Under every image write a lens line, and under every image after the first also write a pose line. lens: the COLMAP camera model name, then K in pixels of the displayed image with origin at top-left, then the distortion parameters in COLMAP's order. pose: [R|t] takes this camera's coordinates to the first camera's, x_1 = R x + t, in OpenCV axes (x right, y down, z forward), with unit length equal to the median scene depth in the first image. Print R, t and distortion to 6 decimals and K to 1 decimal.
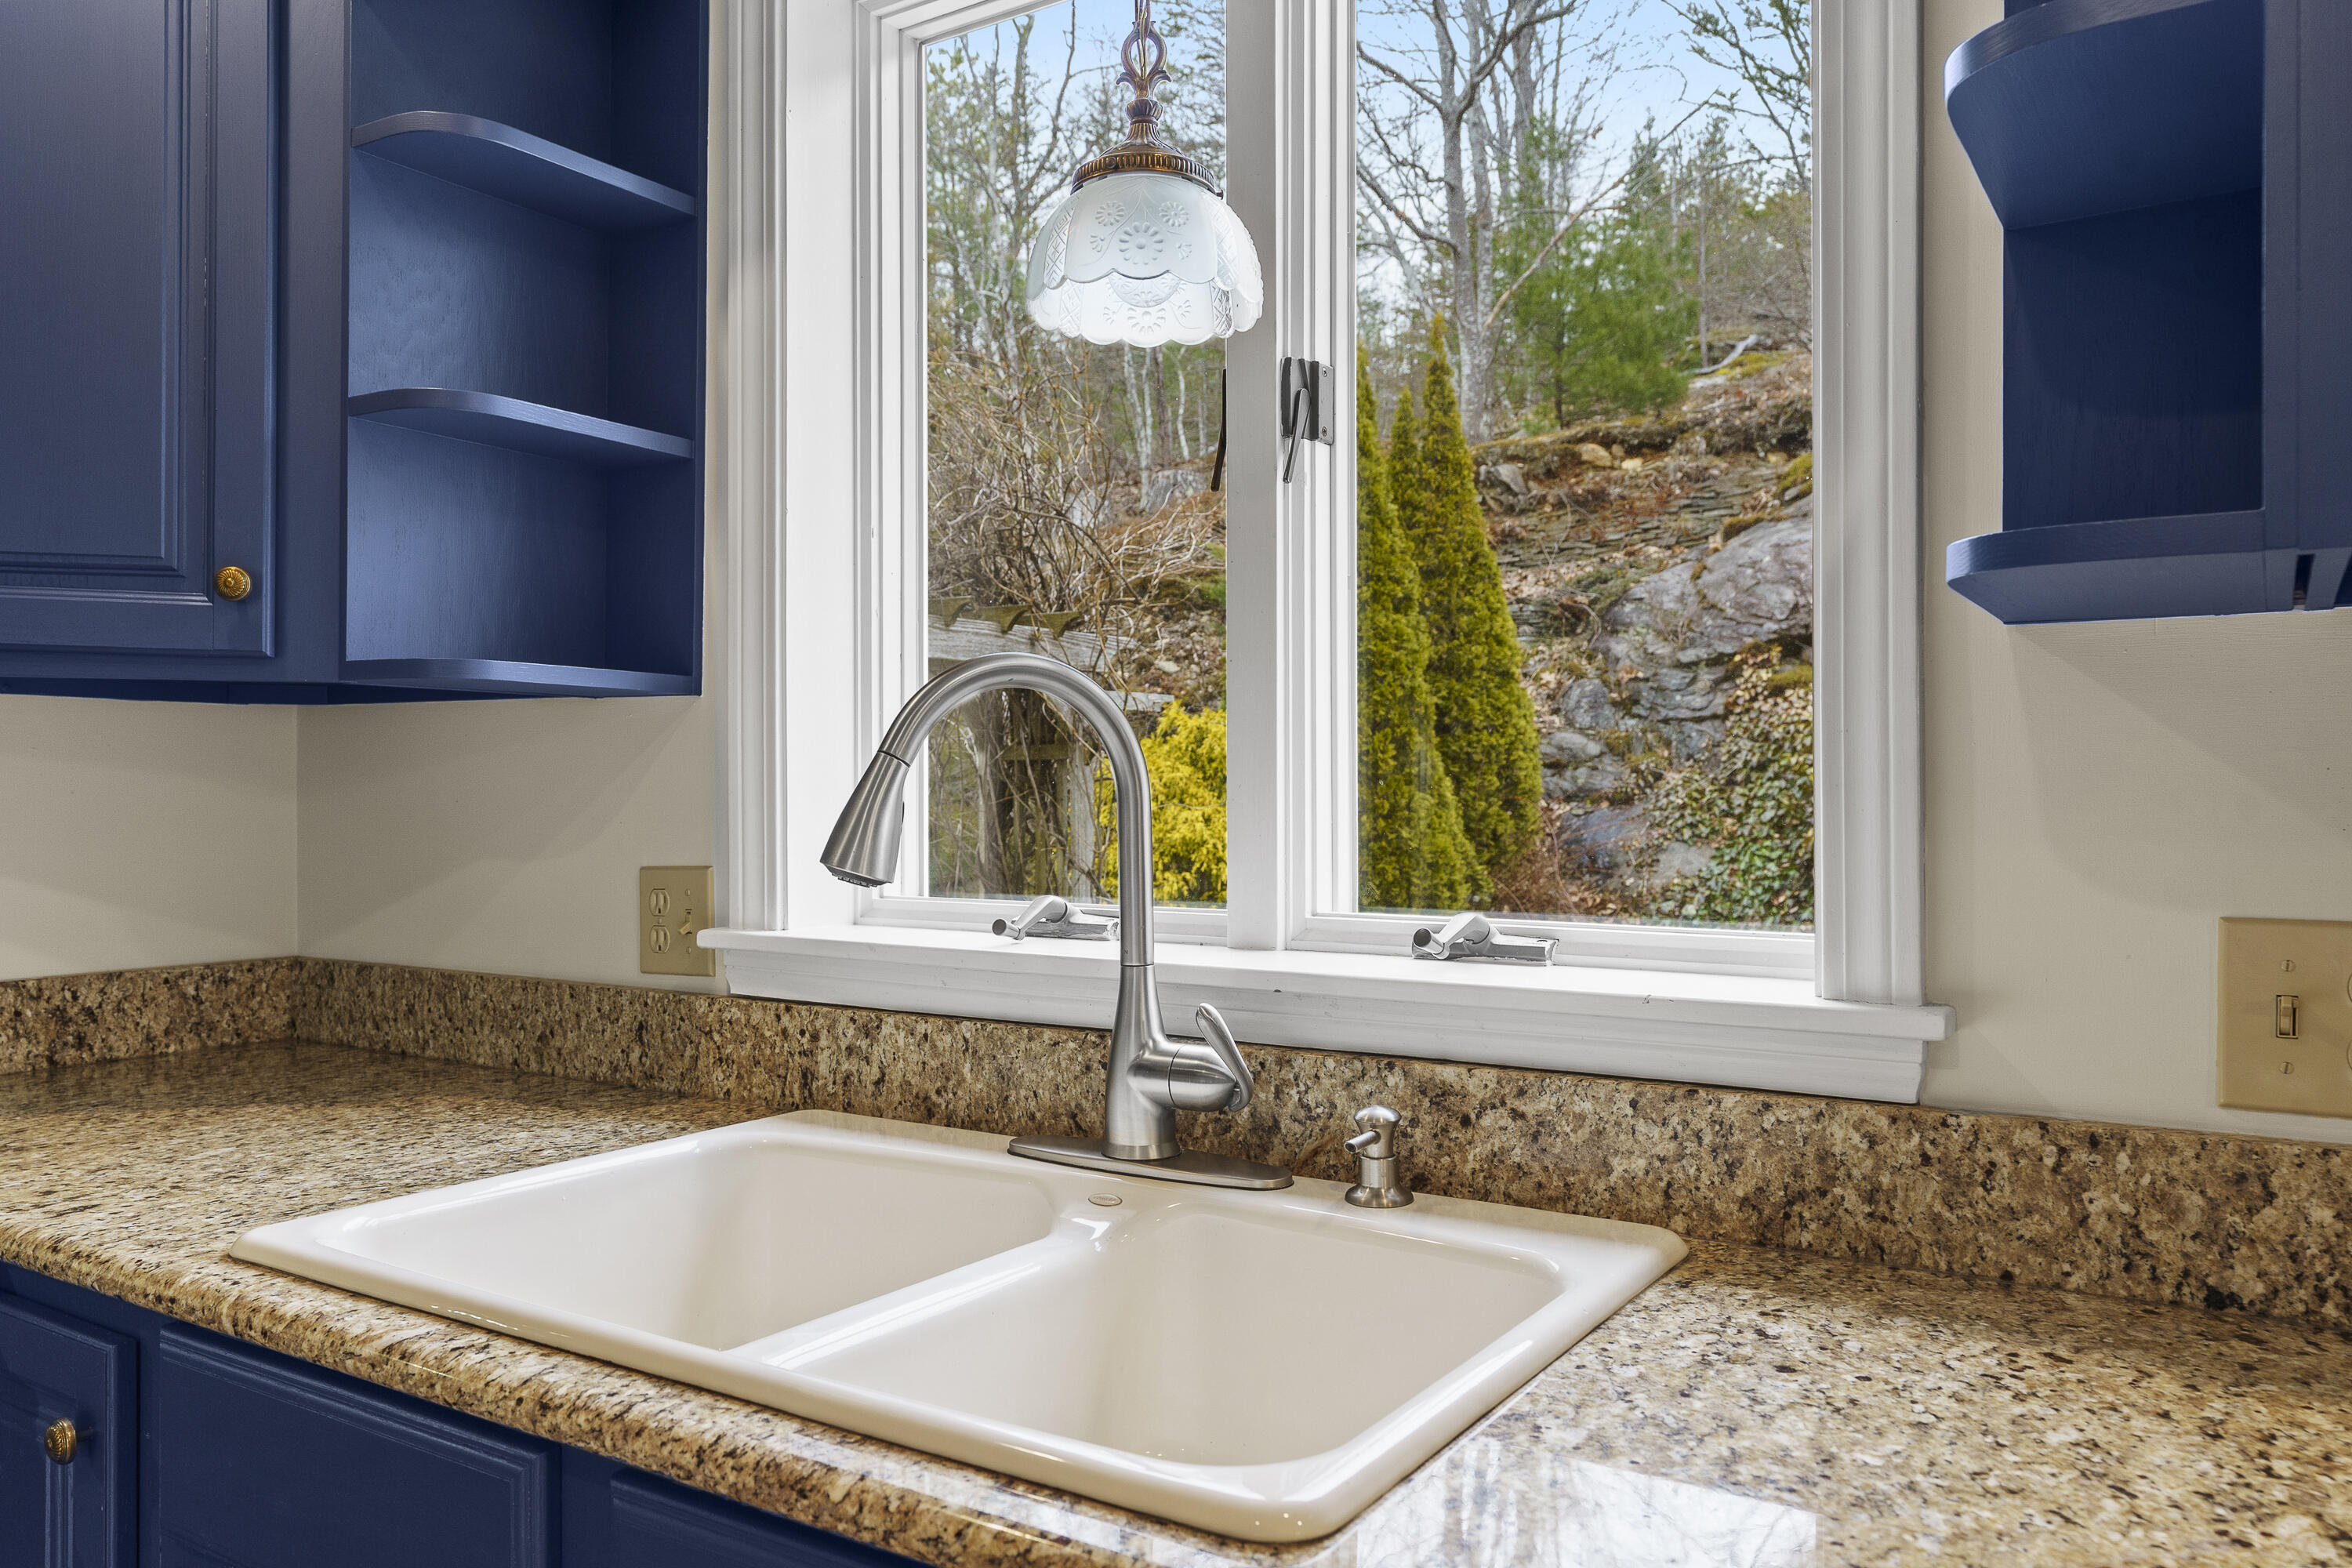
lens RADIAL K [[1690.4, 0, 1176.0], [0, 1690.4, 784.0], [0, 0, 1]] dist [-0.002694, -0.003759]
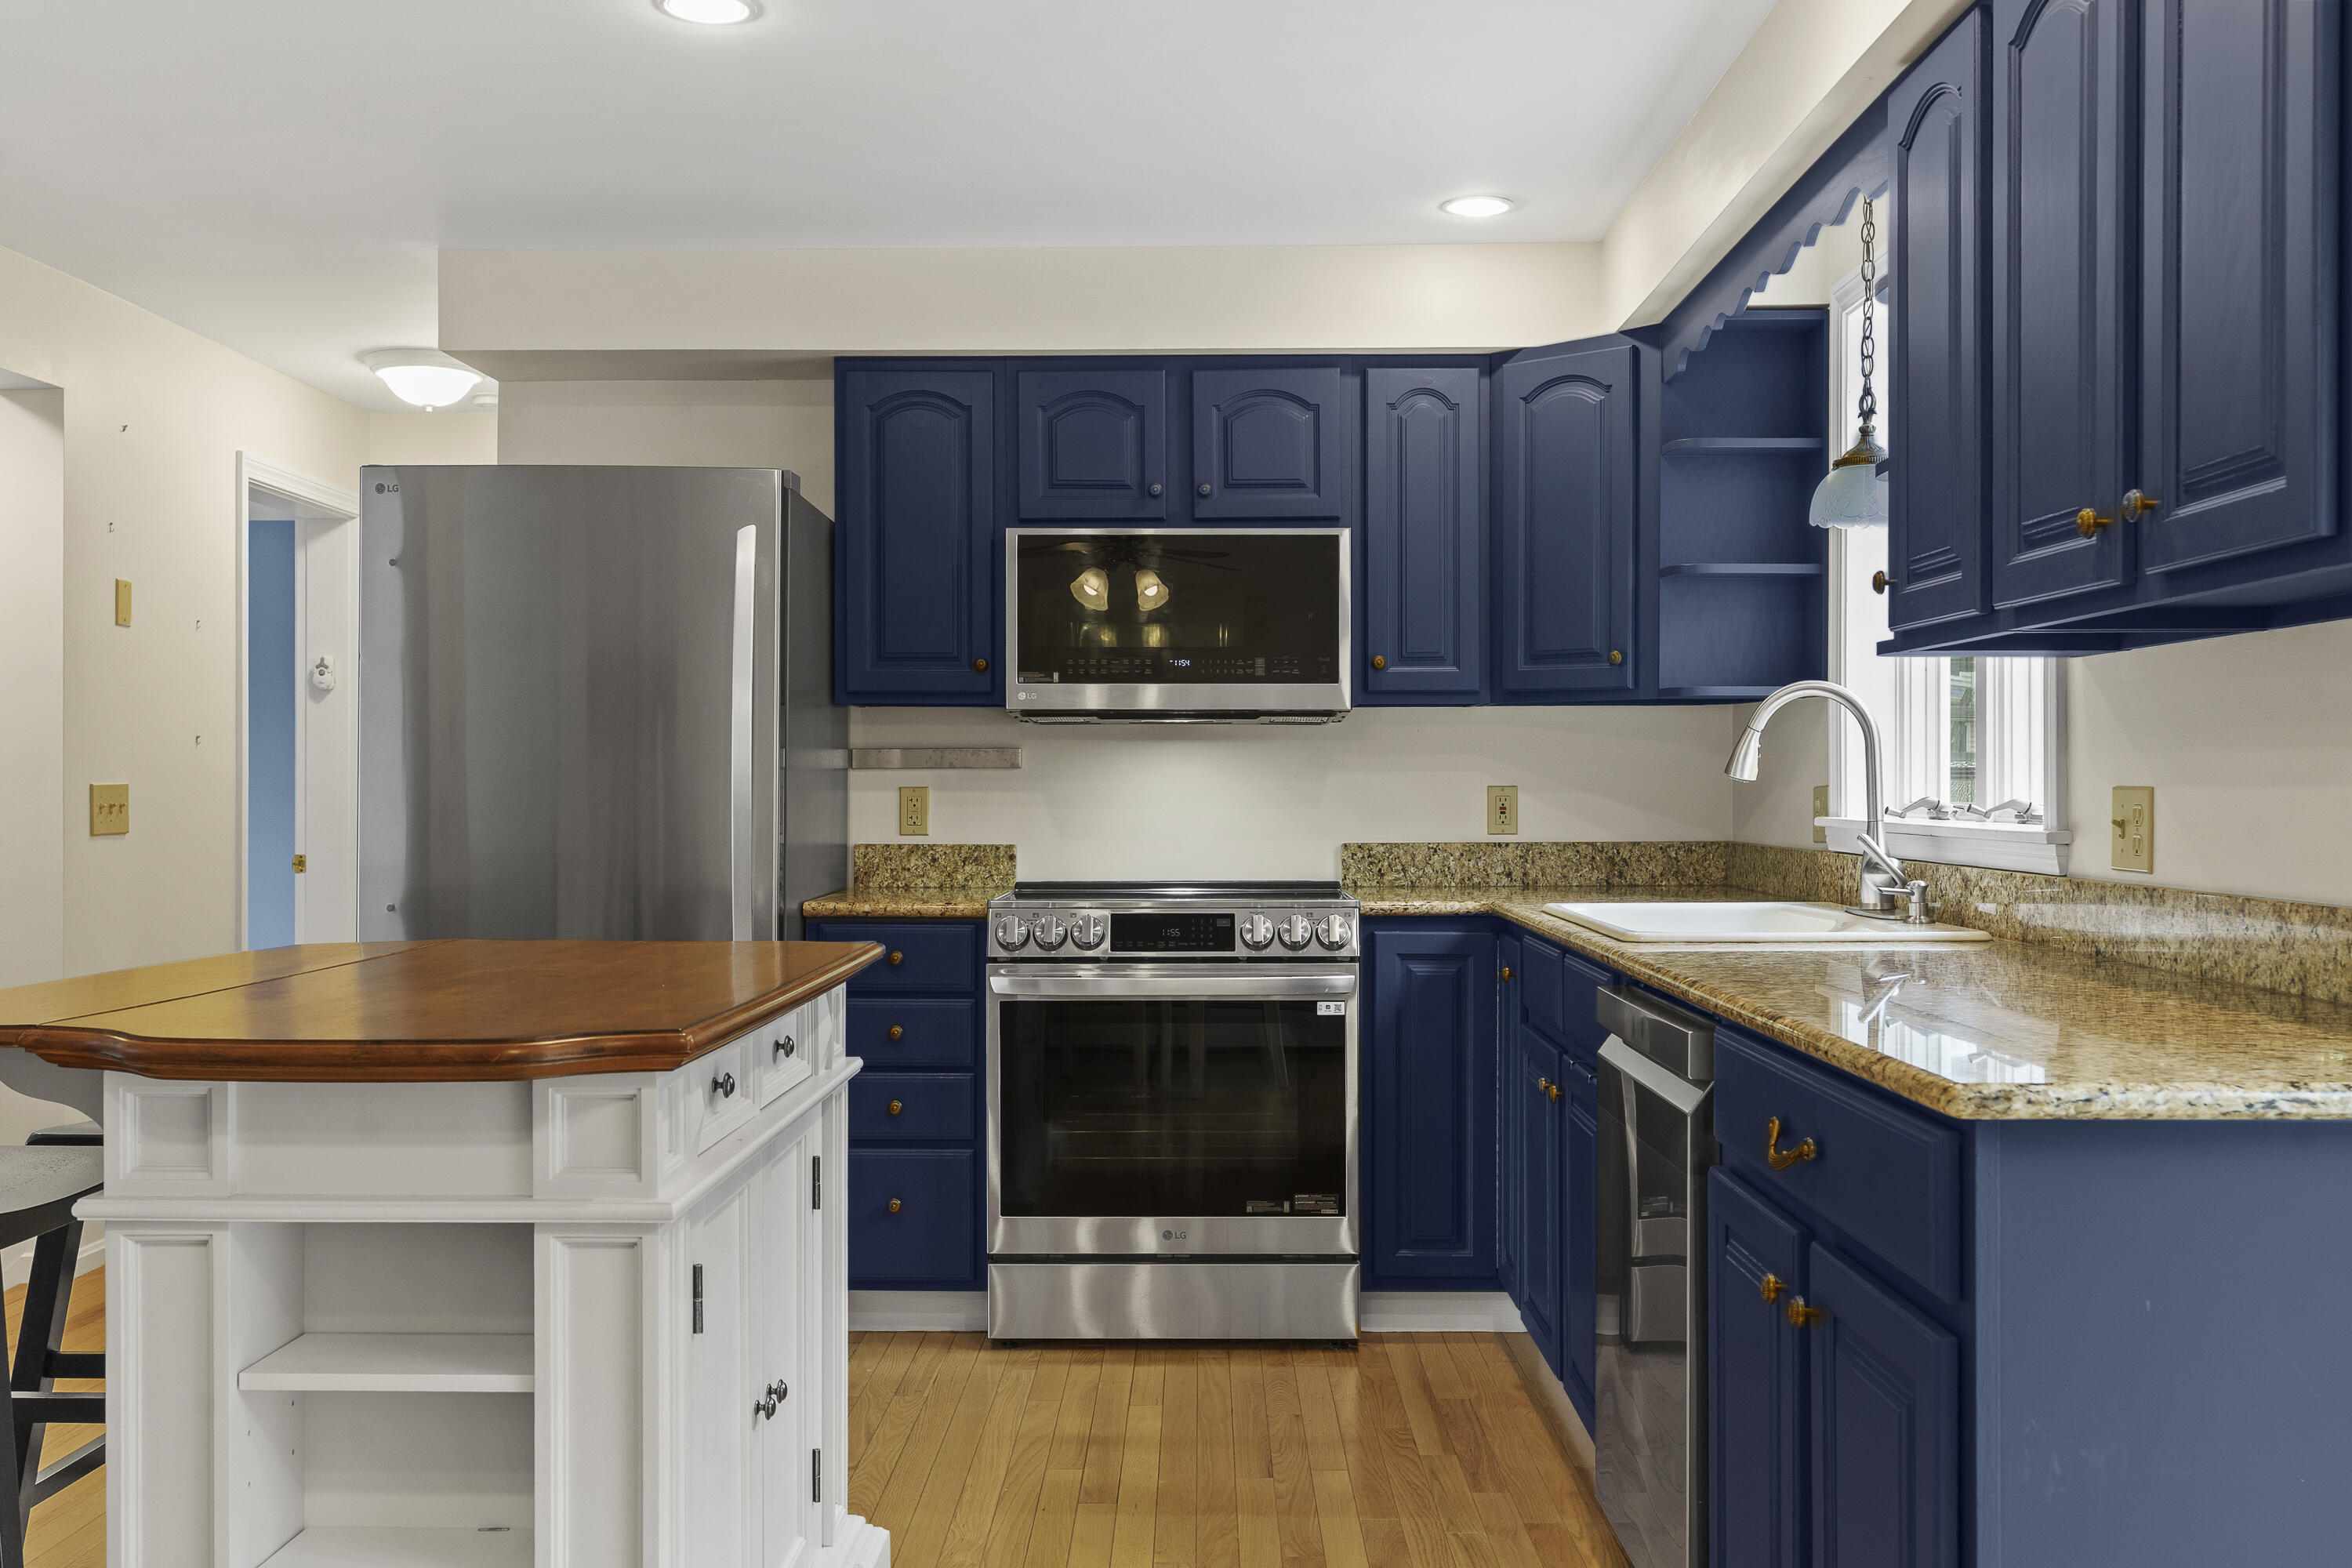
lens RADIAL K [[2063.7, 0, 1186.8], [0, 2063.7, 770.4], [0, 0, 1]] dist [0.004773, -0.003262]
pose [[0.548091, -0.003994, -0.836409, 1.179061], [0.006316, 0.999980, -0.000636, 0.025742], [0.836395, -0.004934, 0.548105, -0.825391]]
